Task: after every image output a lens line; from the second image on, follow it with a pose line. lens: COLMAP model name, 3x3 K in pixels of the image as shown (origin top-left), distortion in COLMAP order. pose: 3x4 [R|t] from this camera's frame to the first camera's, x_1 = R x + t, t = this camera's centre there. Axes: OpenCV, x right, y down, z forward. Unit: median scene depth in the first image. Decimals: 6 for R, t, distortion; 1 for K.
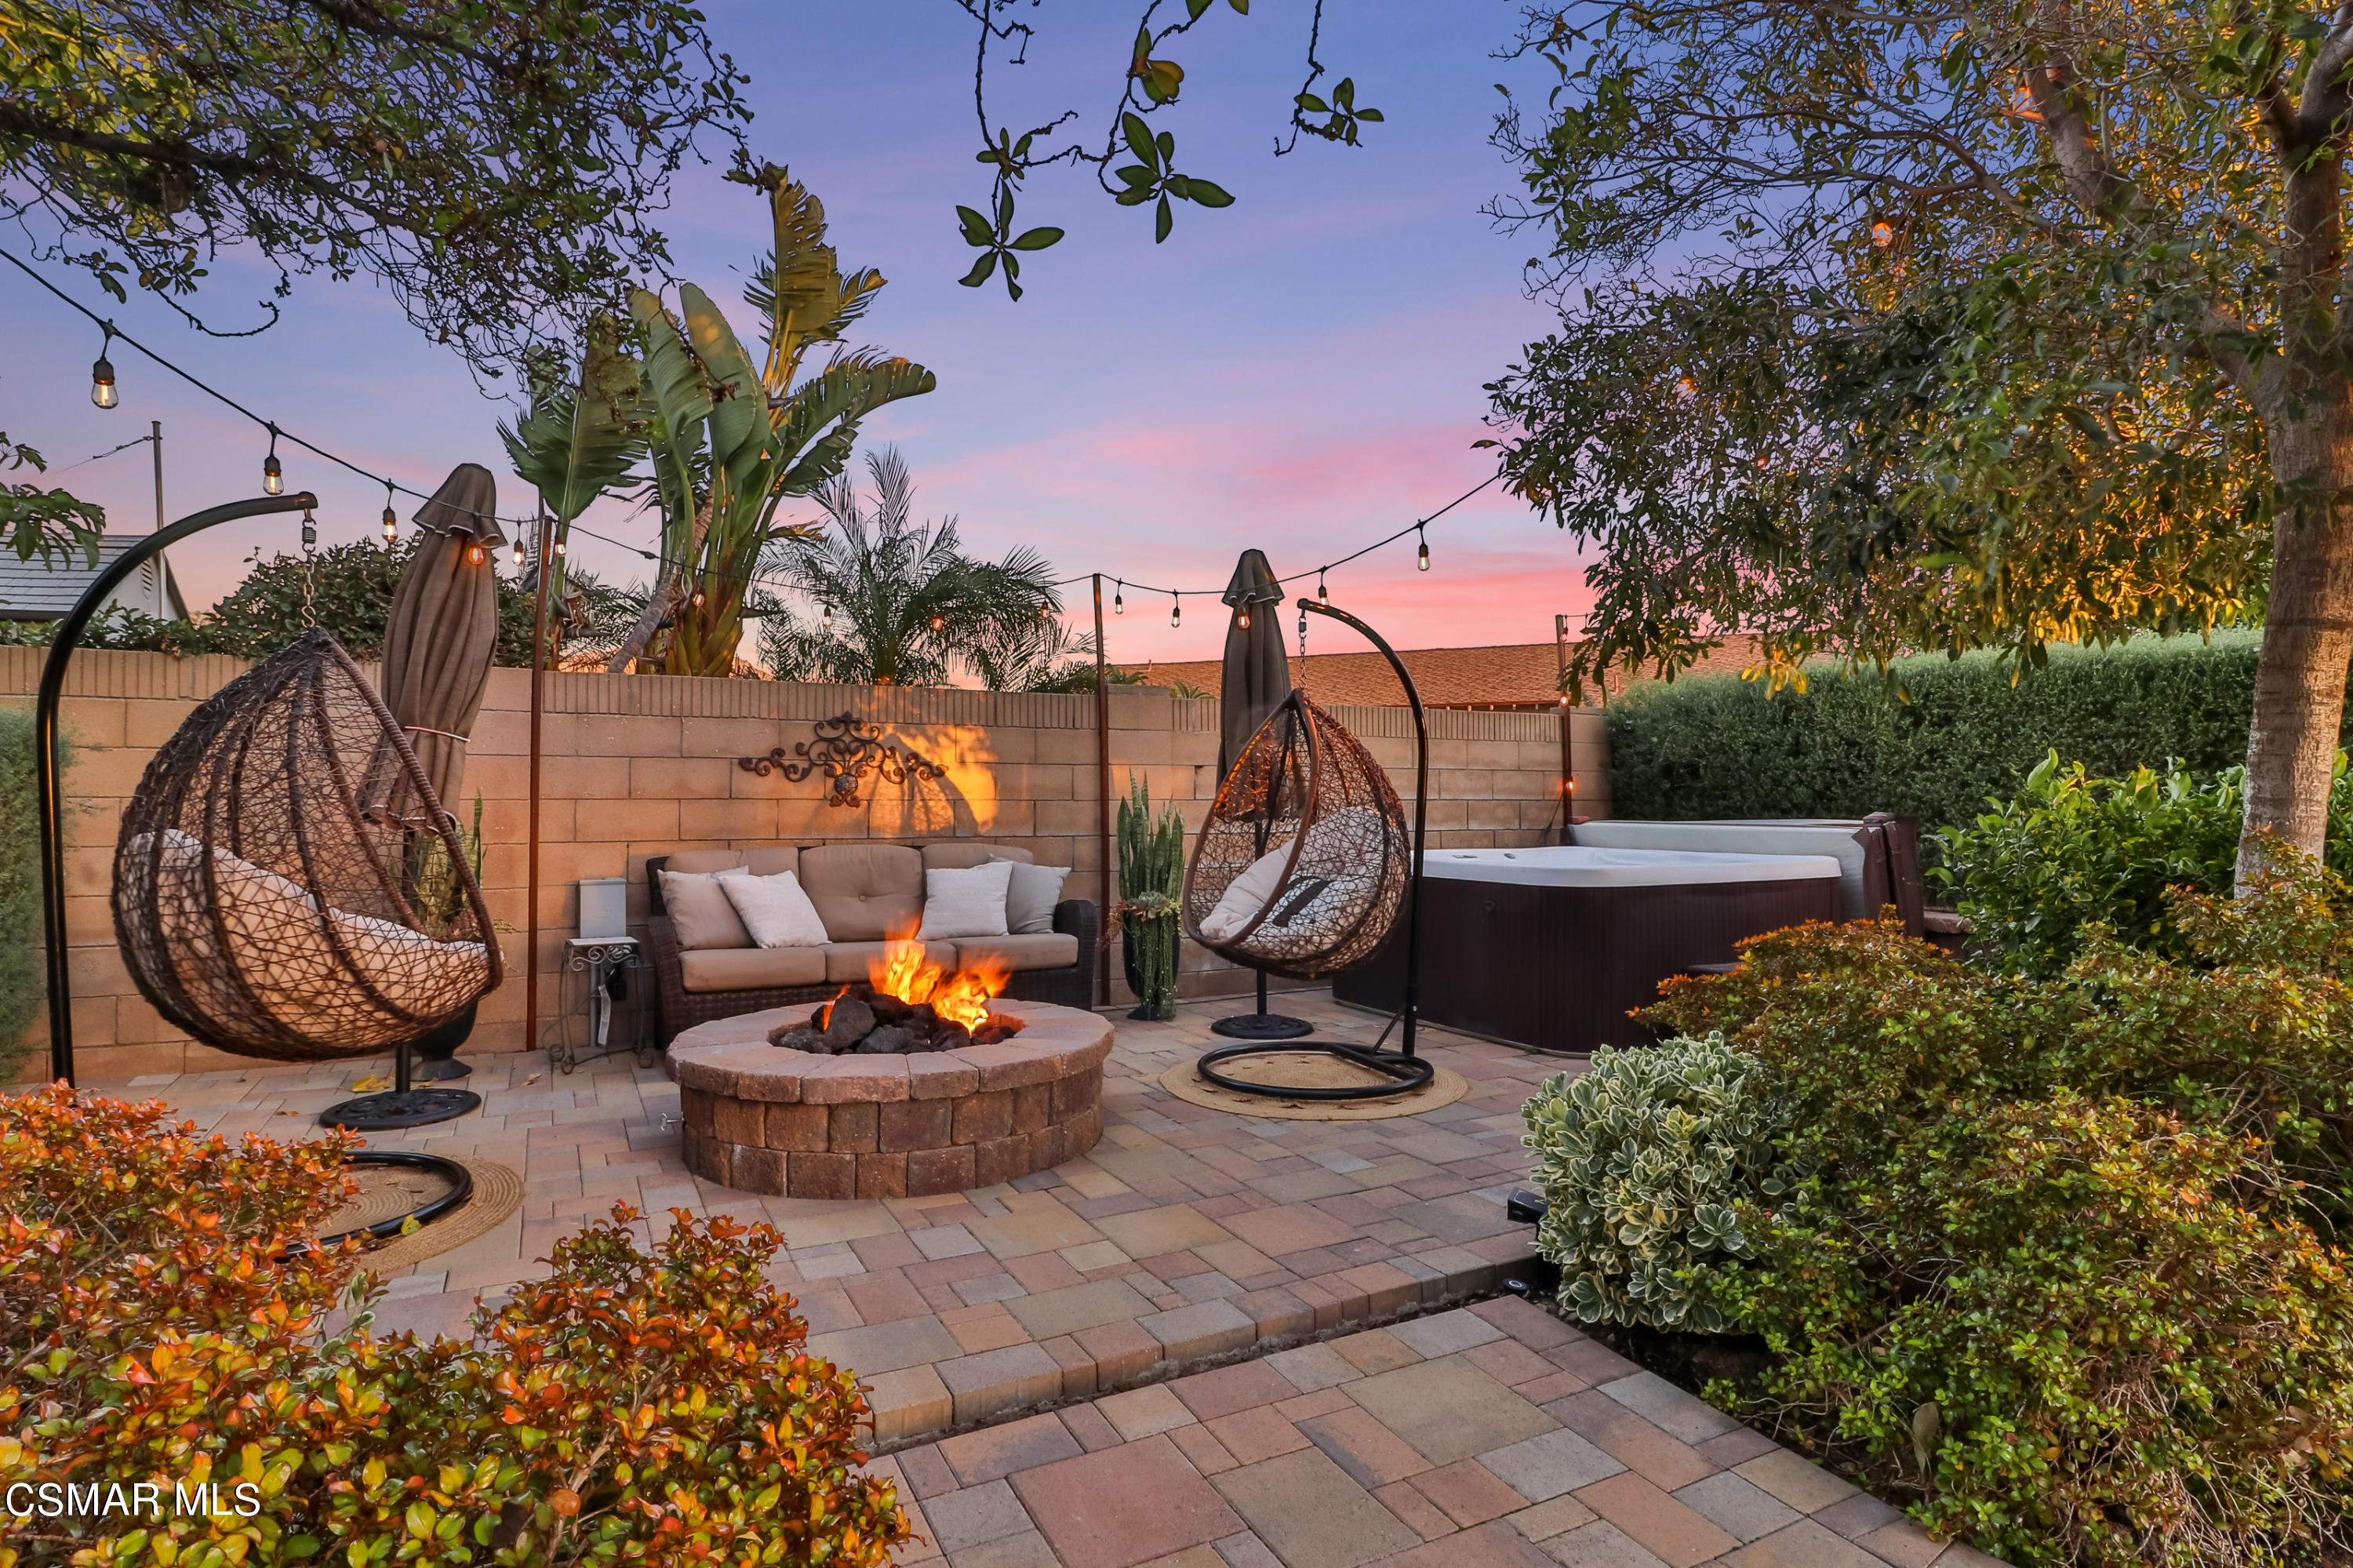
lens RADIAL K [[1206.6, 0, 1163.4], [0, 1206.6, 774.6], [0, 0, 1]] dist [0.005840, -0.002024]
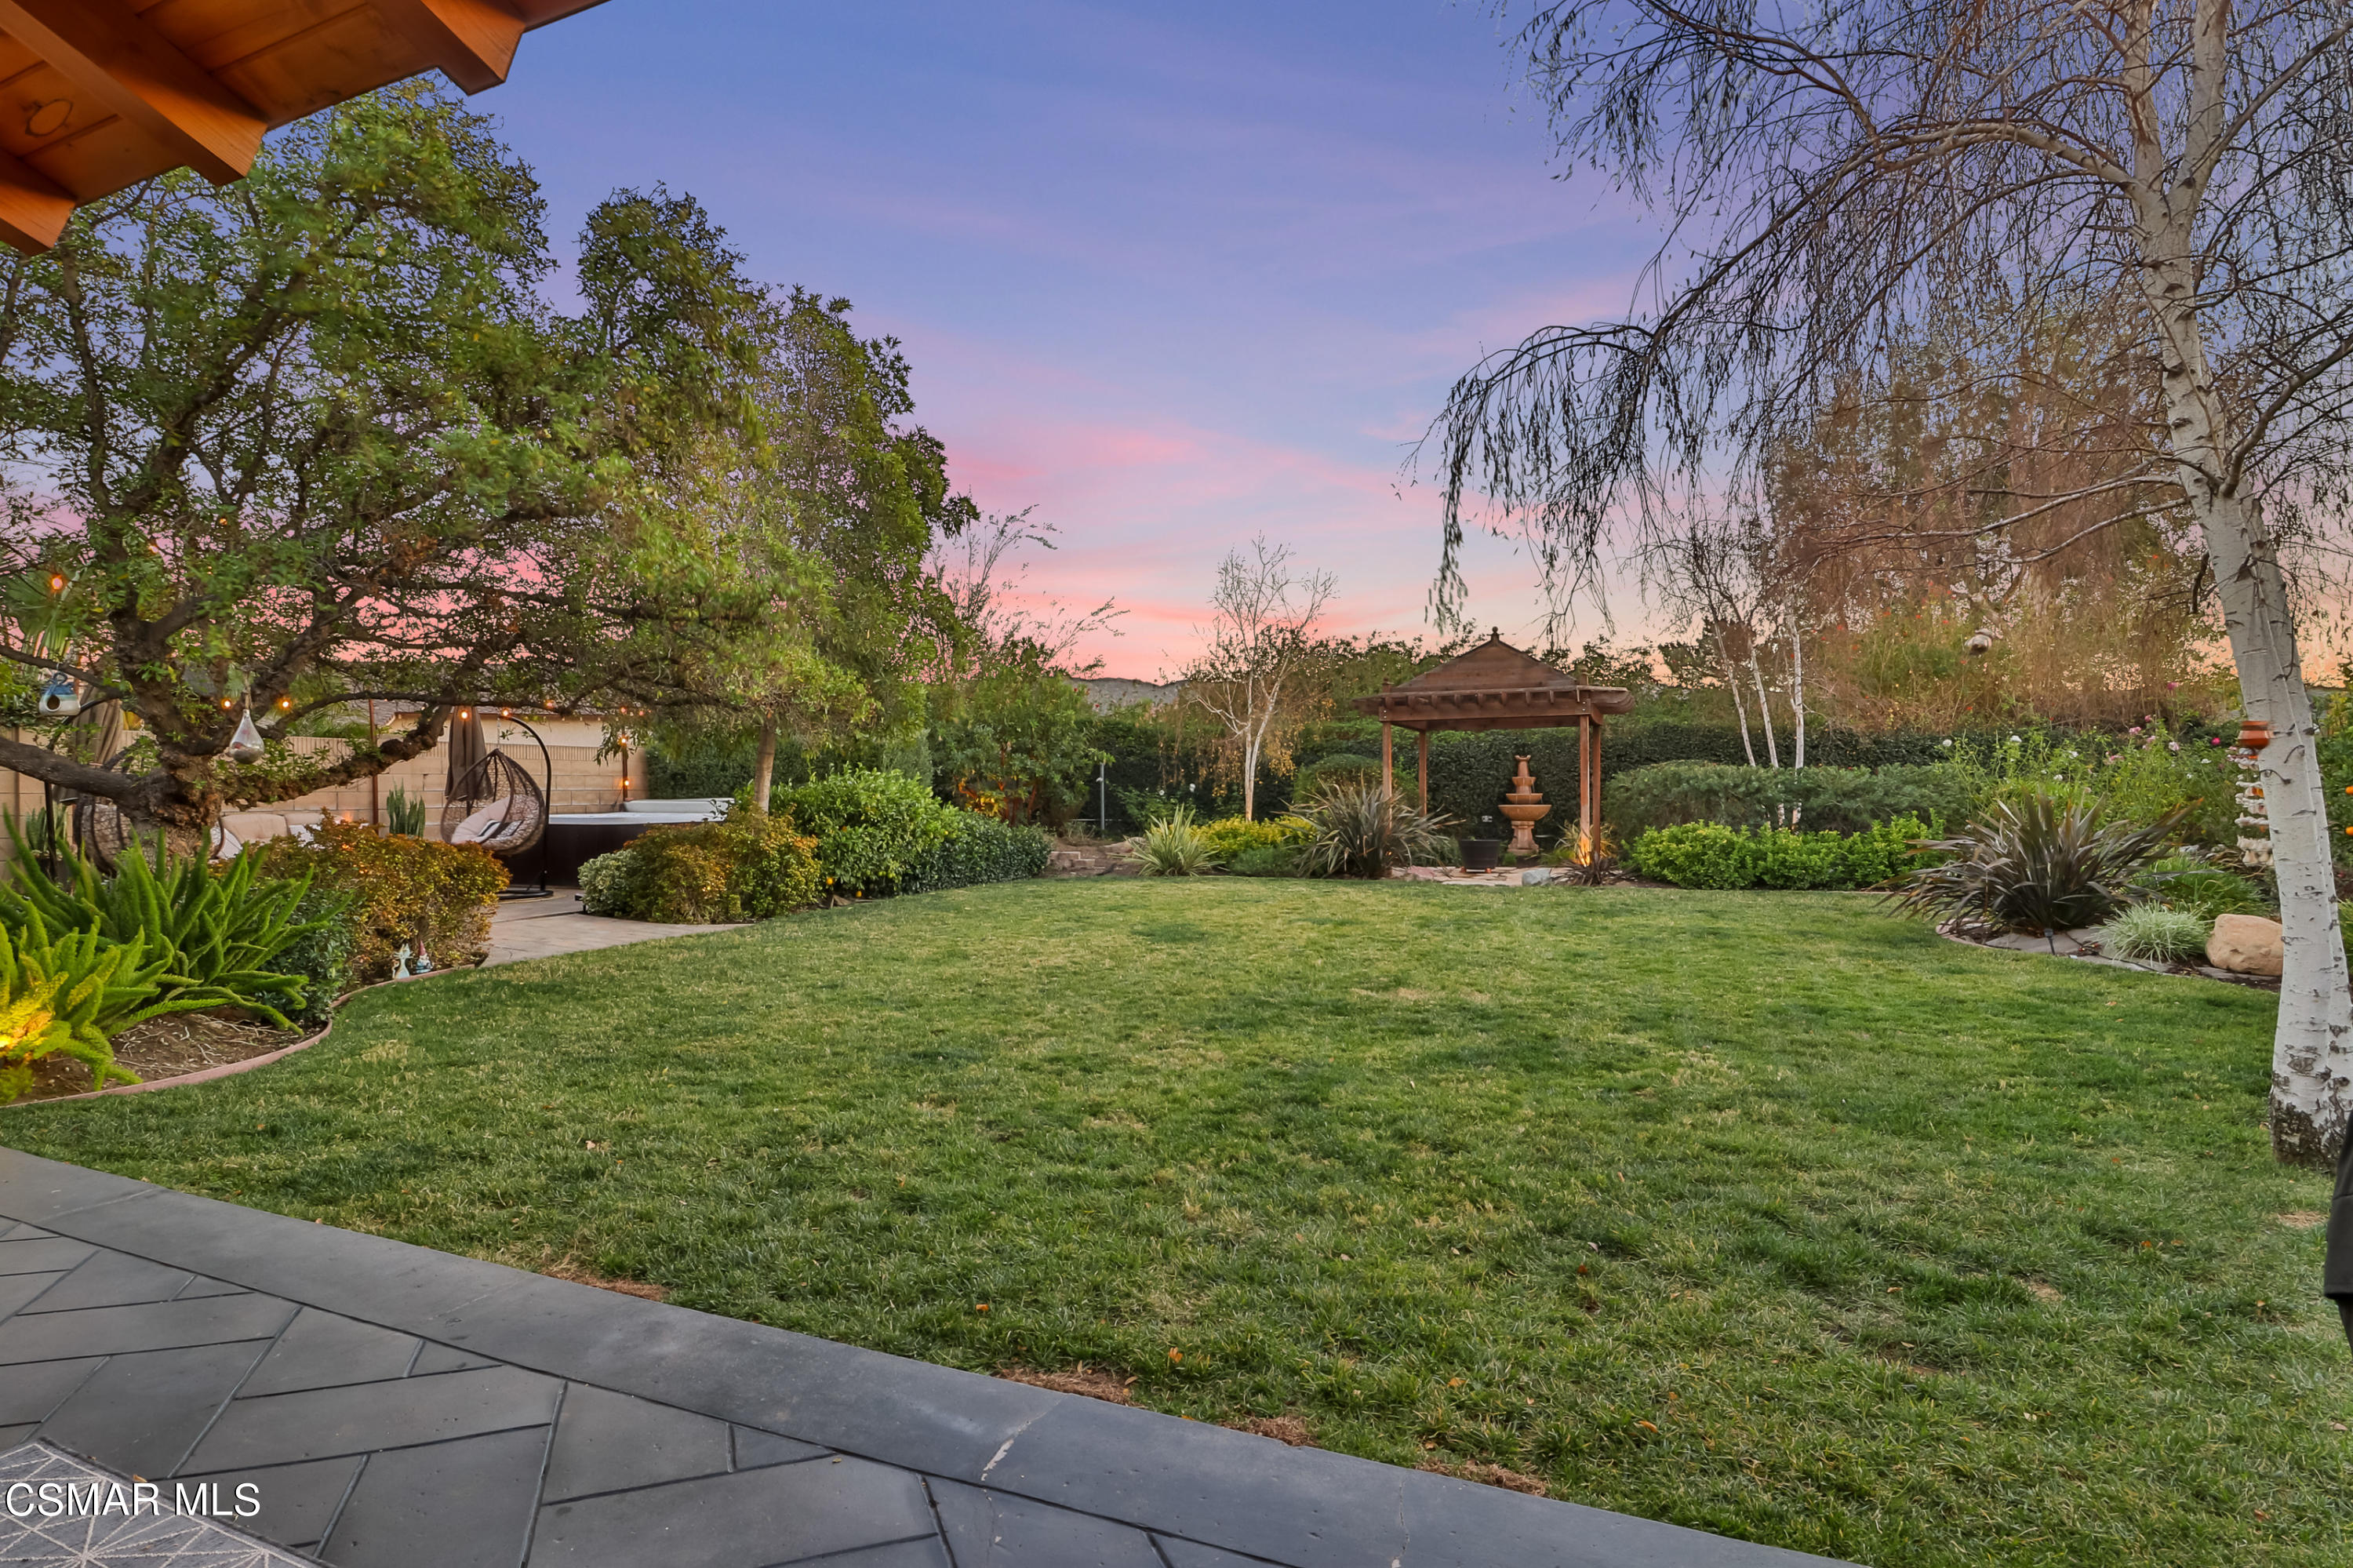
lens RADIAL K [[1217.3, 0, 1165.9], [0, 1217.3, 746.4], [0, 0, 1]] dist [0.016746, -0.002828]
pose [[0.770296, 0.019774, 0.637380, -0.412226], [-0.012685, 0.999796, -0.015686, -0.047939], [-0.637561, 0.003997, 0.770390, -1.750055]]
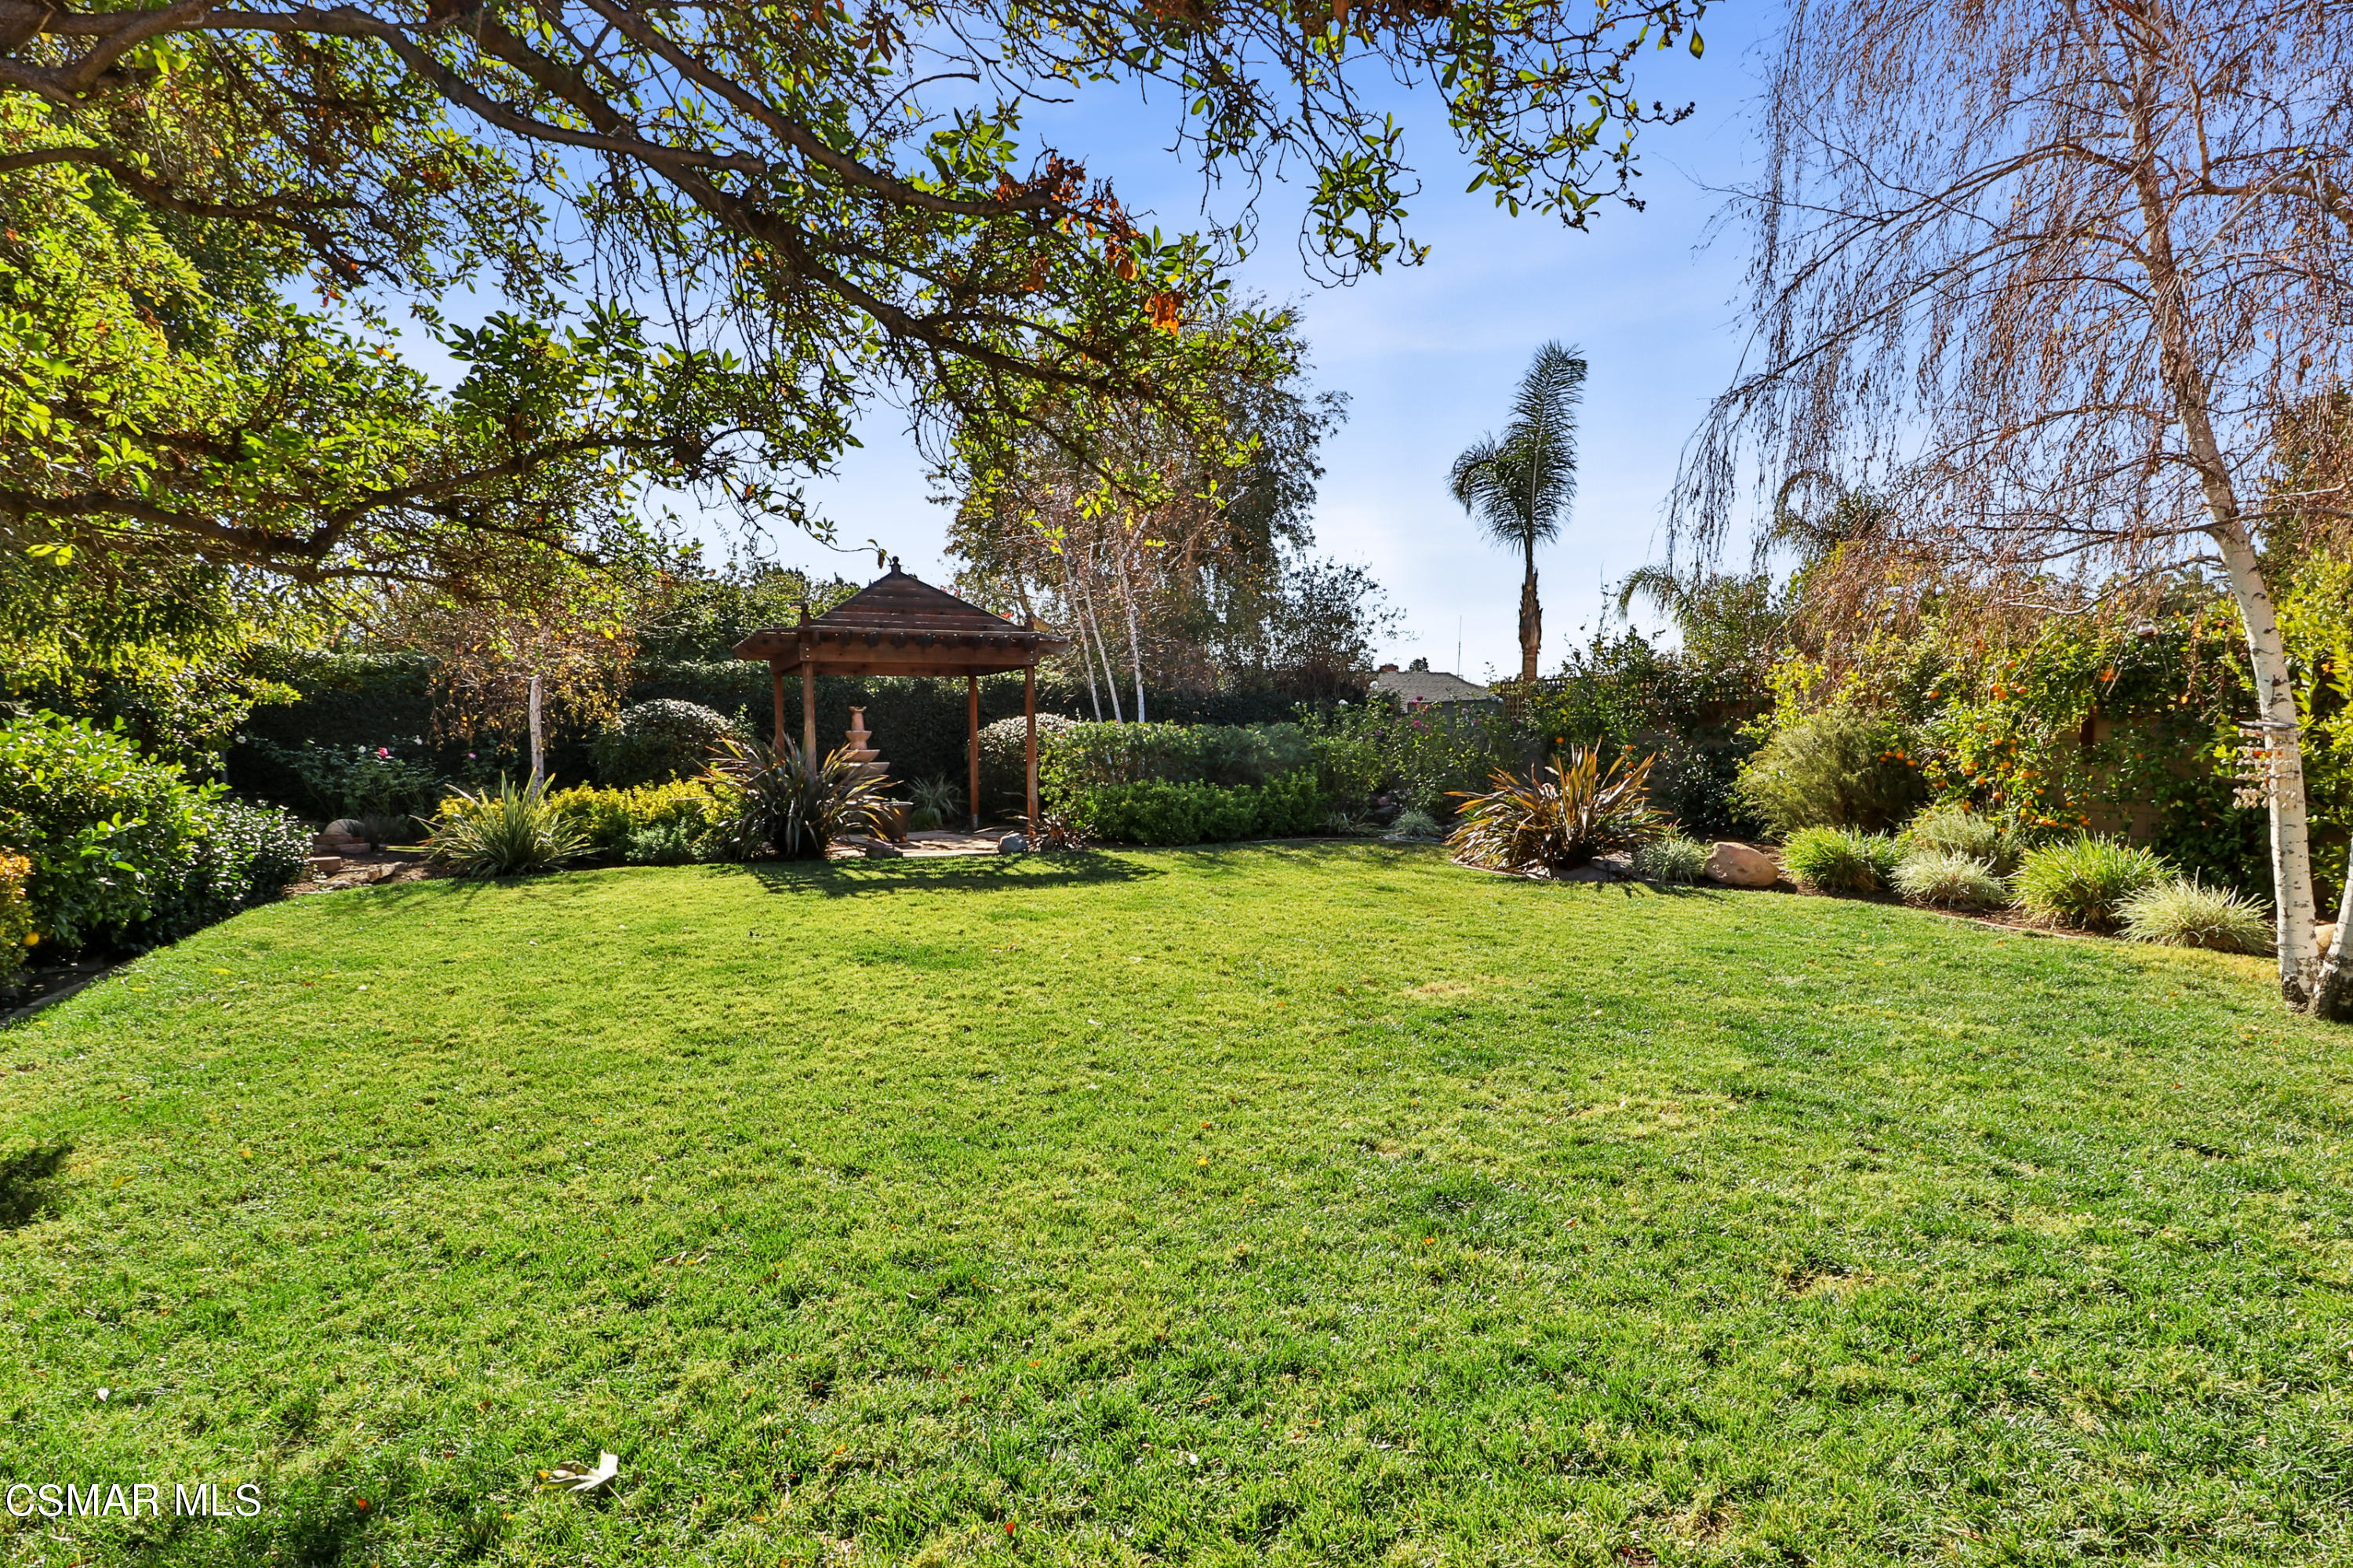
lens RADIAL K [[1217.3, 0, 1165.9], [0, 1217.3, 746.4], [0, 0, 1]] dist [0.016746, -0.002828]
pose [[0.043753, -0.008934, 0.999002, -0.444310], [-0.023133, 0.999683, 0.009954, -0.038401], [-0.998774, -0.023546, 0.043533, -0.711594]]
